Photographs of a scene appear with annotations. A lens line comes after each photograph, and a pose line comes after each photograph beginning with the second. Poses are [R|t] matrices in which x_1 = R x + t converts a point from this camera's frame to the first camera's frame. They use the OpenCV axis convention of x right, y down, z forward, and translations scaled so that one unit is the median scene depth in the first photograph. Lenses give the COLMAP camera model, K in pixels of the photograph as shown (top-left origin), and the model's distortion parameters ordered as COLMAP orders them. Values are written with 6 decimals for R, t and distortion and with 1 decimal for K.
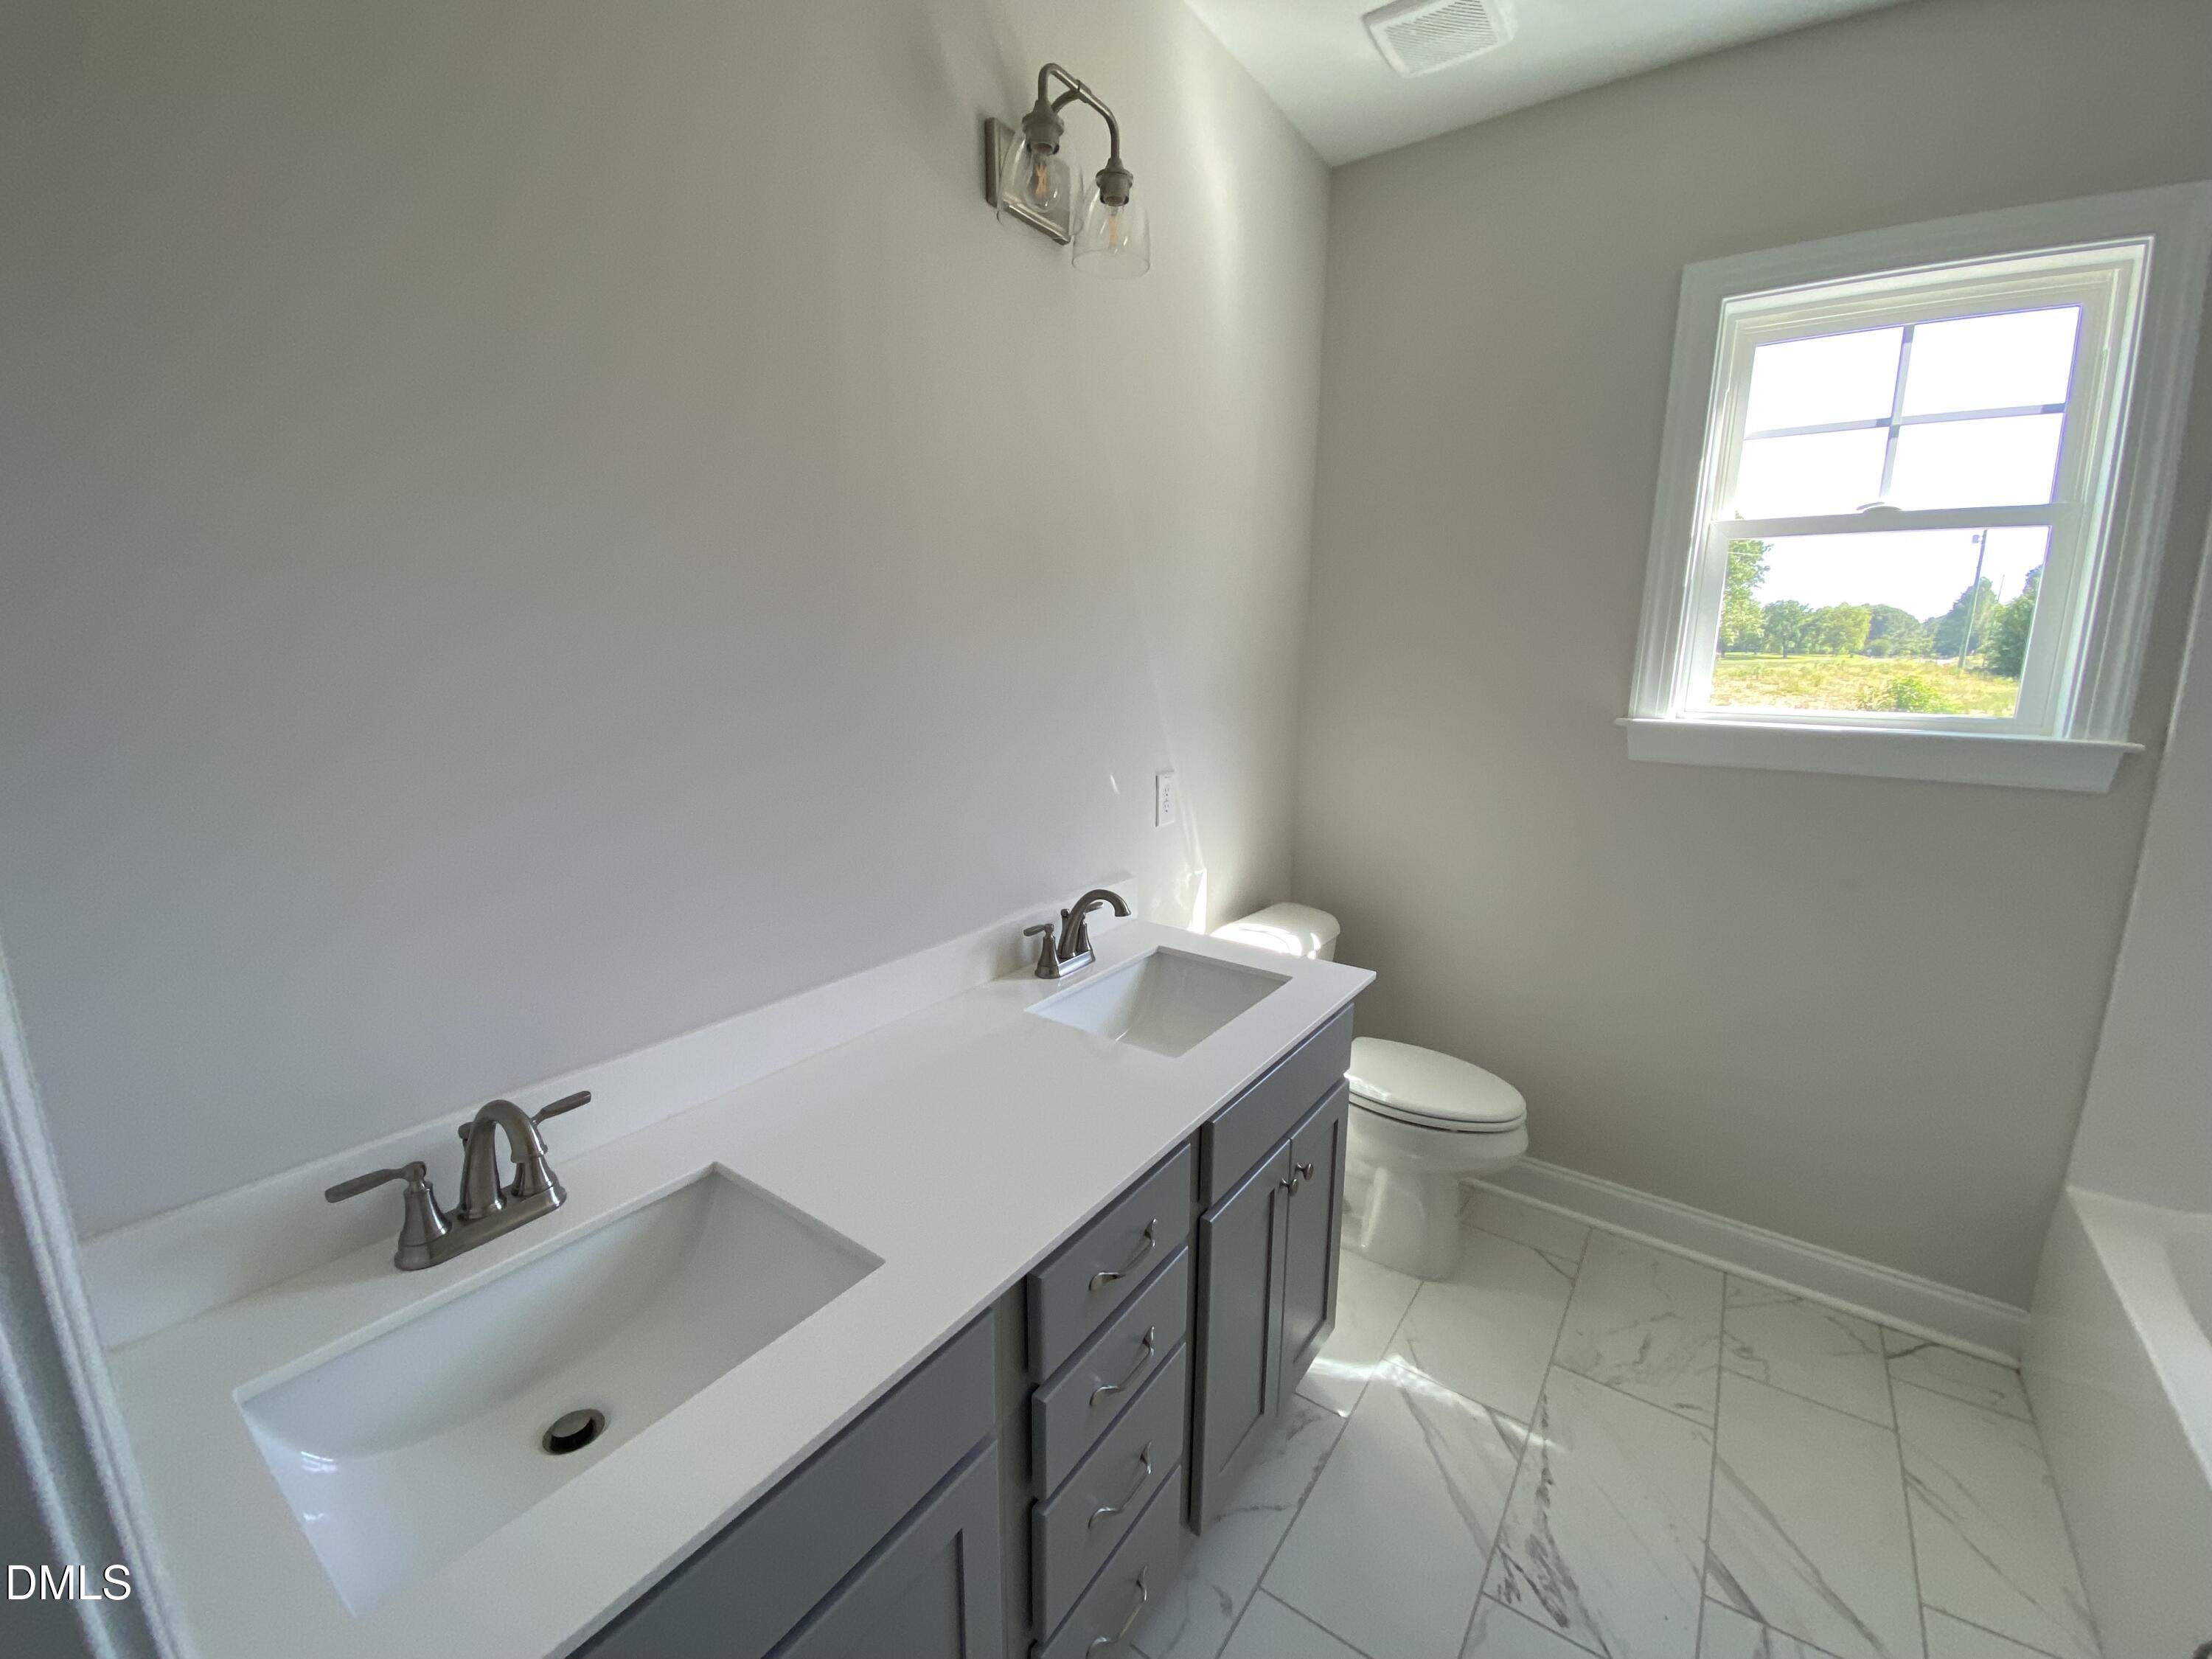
lens RADIAL K [[902.9, 0, 1110.3], [0, 902.9, 834.2], [0, 0, 1]] dist [-0.001658, -0.000370]
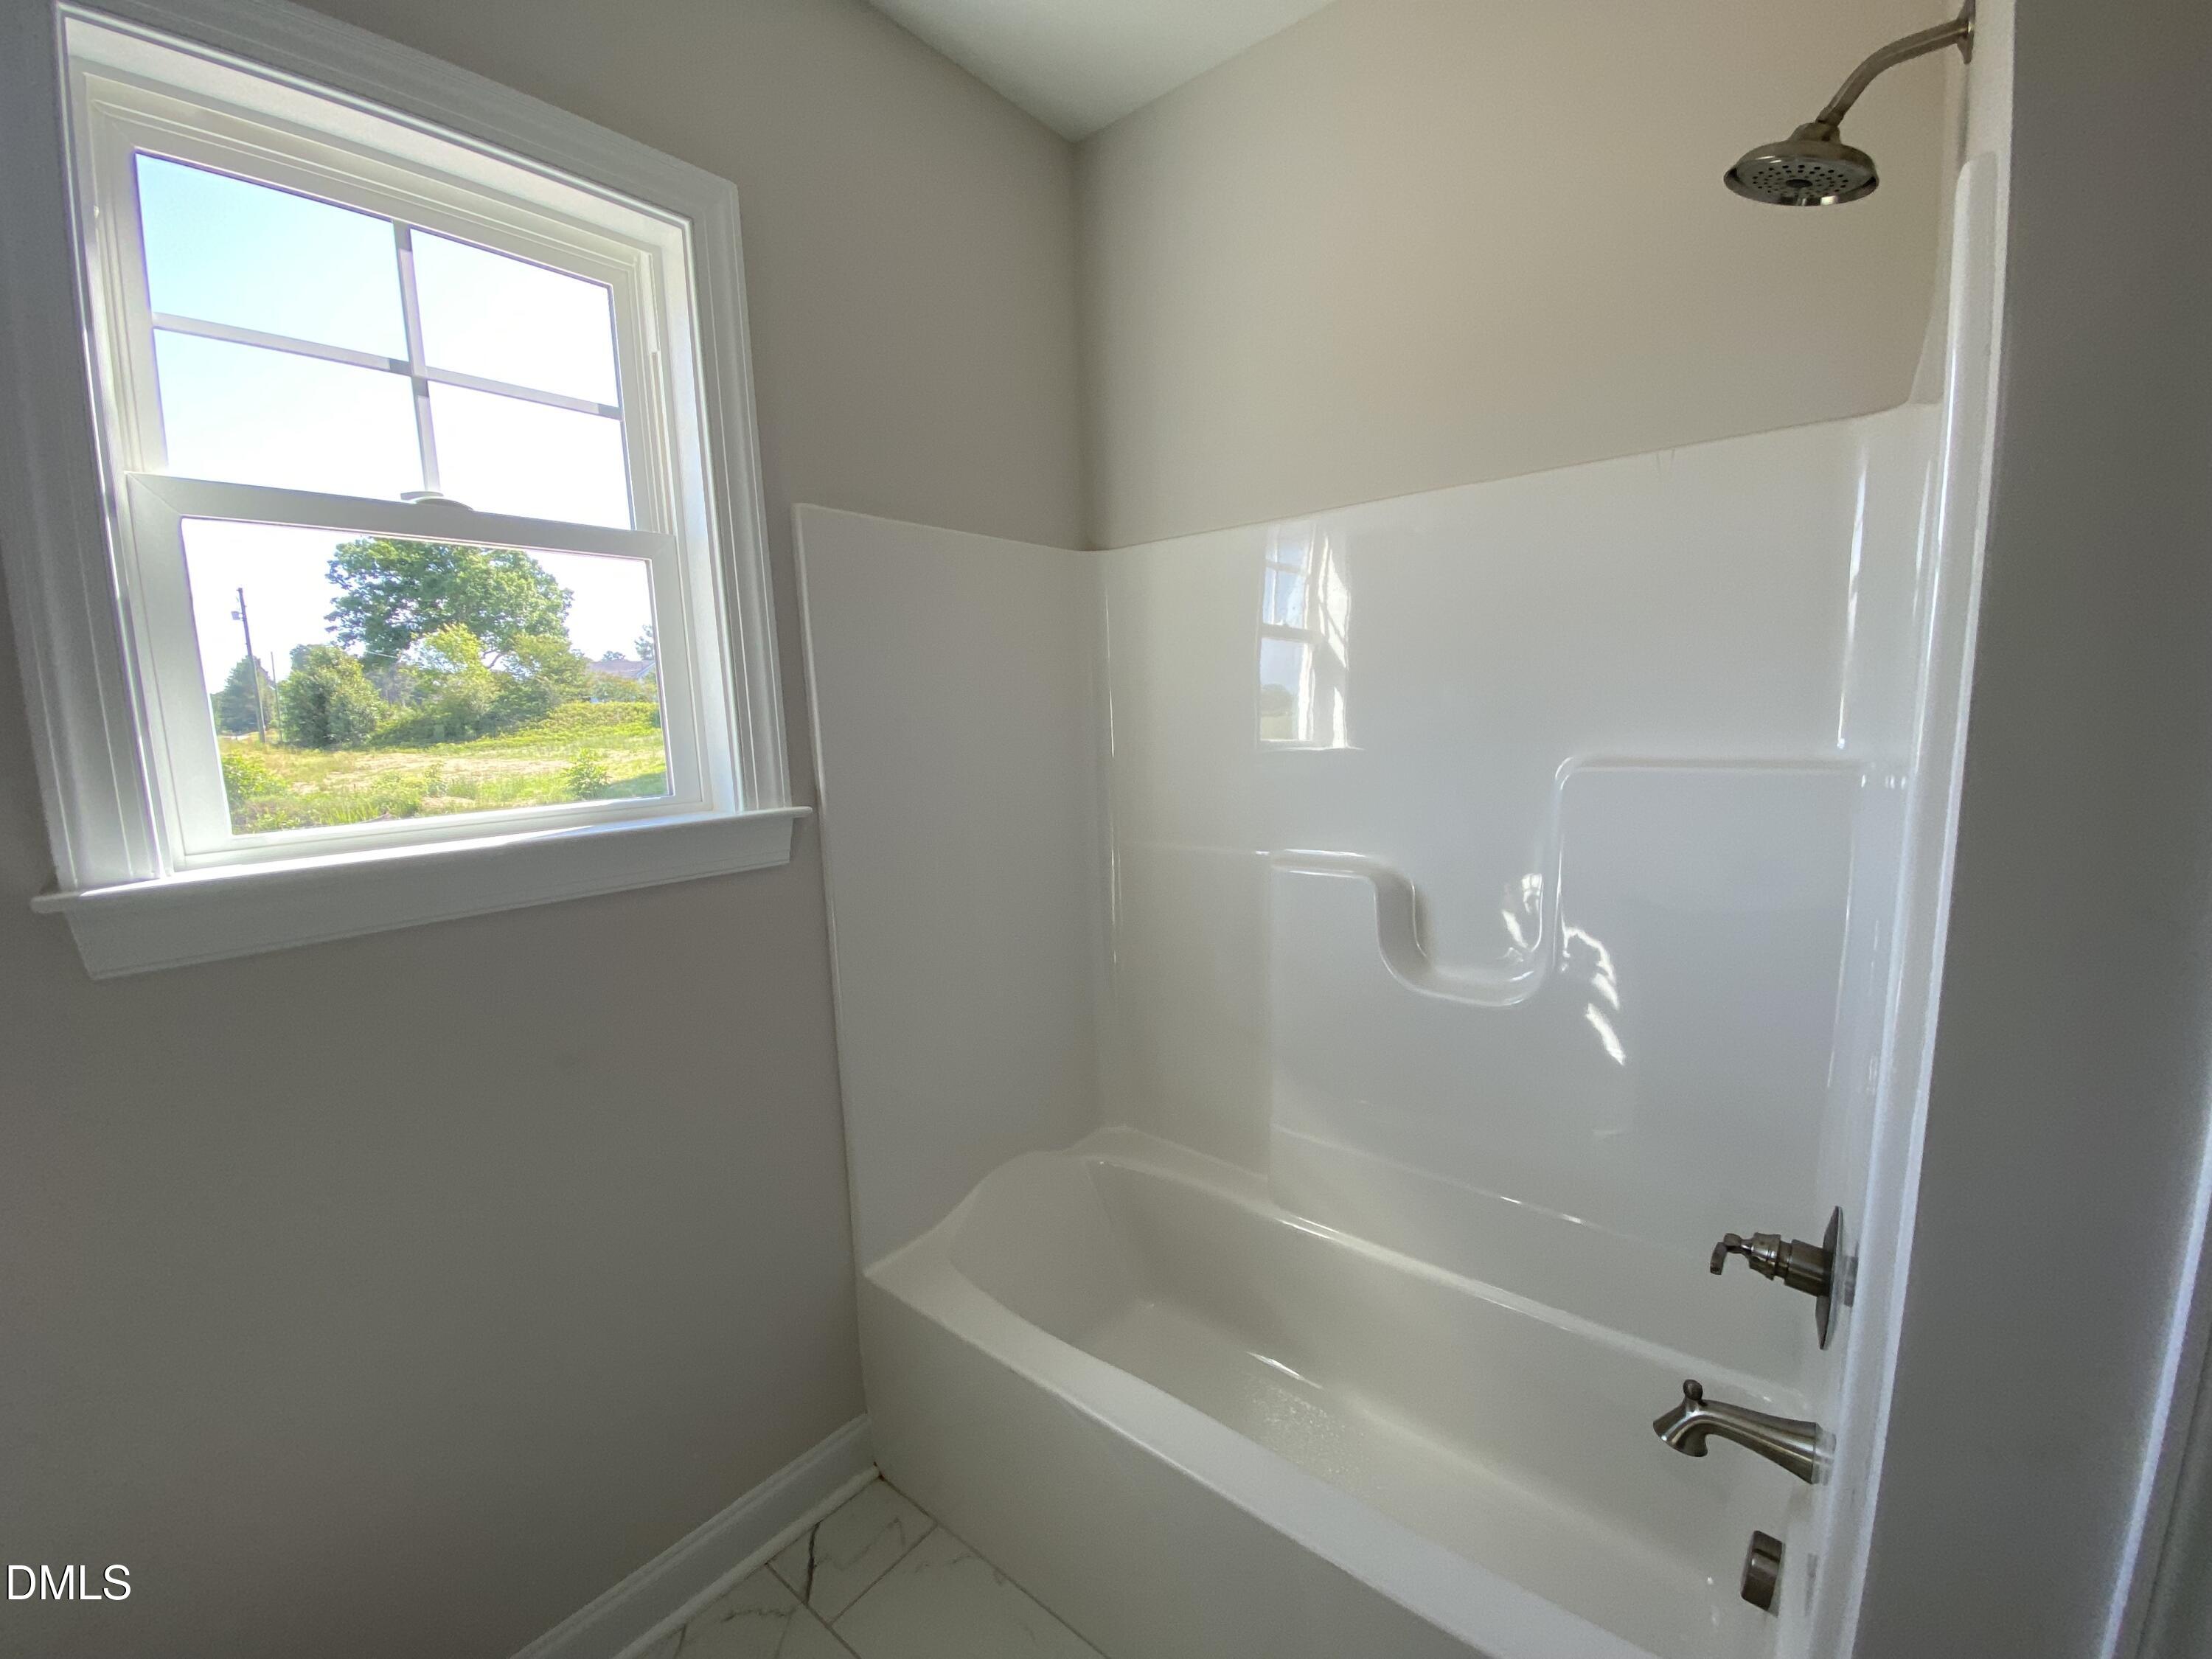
lens RADIAL K [[902.9, 0, 1116.6], [0, 902.9, 833.8], [0, 0, 1]] dist [-0.001658, -0.000370]
pose [[0.063606, -0.153750, 0.986060, 0.211738], [0.233489, 0.962931, 0.135082, -0.106872], [-0.970277, 0.221642, 0.097147, 0.520525]]
